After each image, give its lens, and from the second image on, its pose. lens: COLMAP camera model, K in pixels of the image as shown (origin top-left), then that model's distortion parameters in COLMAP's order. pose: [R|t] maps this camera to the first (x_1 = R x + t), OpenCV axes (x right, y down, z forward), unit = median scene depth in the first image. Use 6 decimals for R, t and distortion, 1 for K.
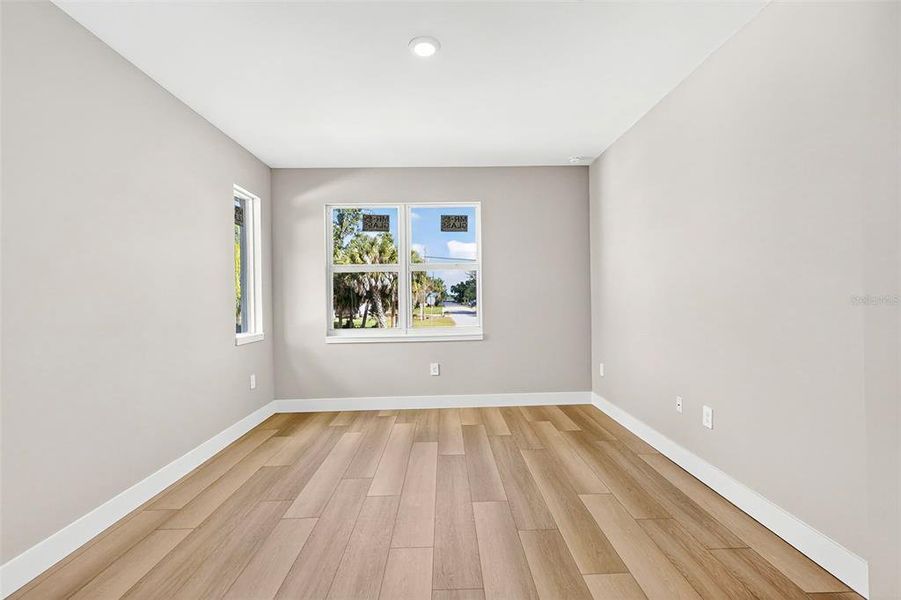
lens RADIAL K [[399.3, 0, 448.6], [0, 399.3, 297.8], [0, 0, 1]] dist [-0.001227, -0.000351]
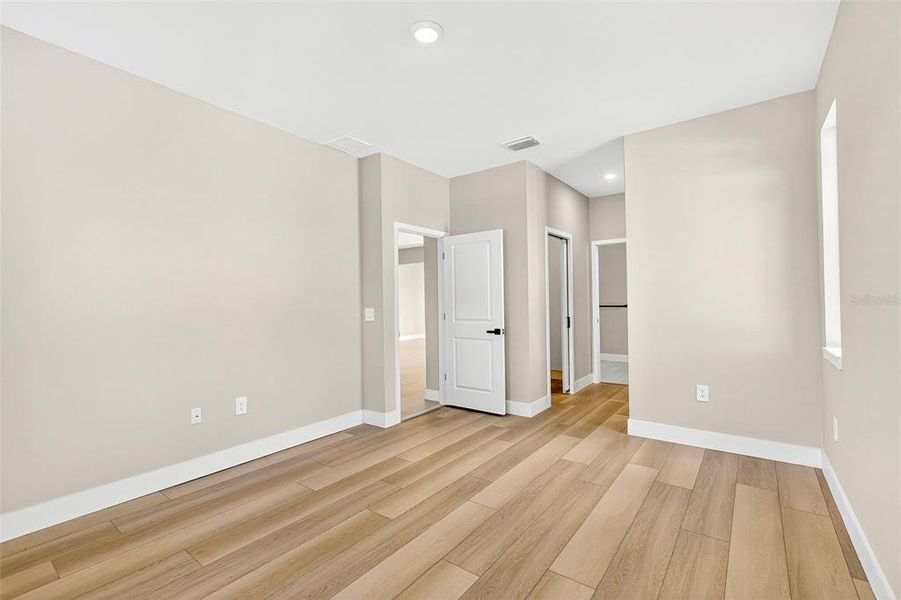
lens RADIAL K [[397.3, 0, 464.0], [0, 397.3, 298.7], [0, 0, 1]] dist [0.000185, 0.000137]
pose [[-0.800171, 0.030268, 0.599008, -0.407376], [0.029179, 0.999508, -0.011527, 0.006330], [-0.599062, 0.008255, -0.800660, 1.029321]]
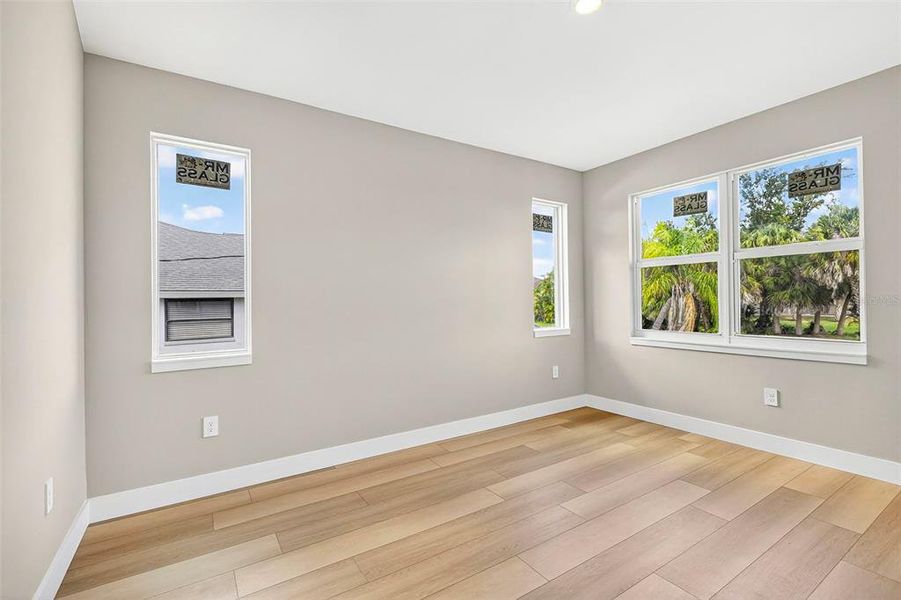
lens RADIAL K [[401.1, 0, 460.3], [0, 401.1, 294.6], [0, 0, 1]] dist [-0.001884, -0.000757]
pose [[0.533042, -0.001516, -0.846088, 0.316392], [0.005851, 0.999981, 0.001894, -0.007008], [0.846069, -0.005959, 0.533040, 0.188270]]
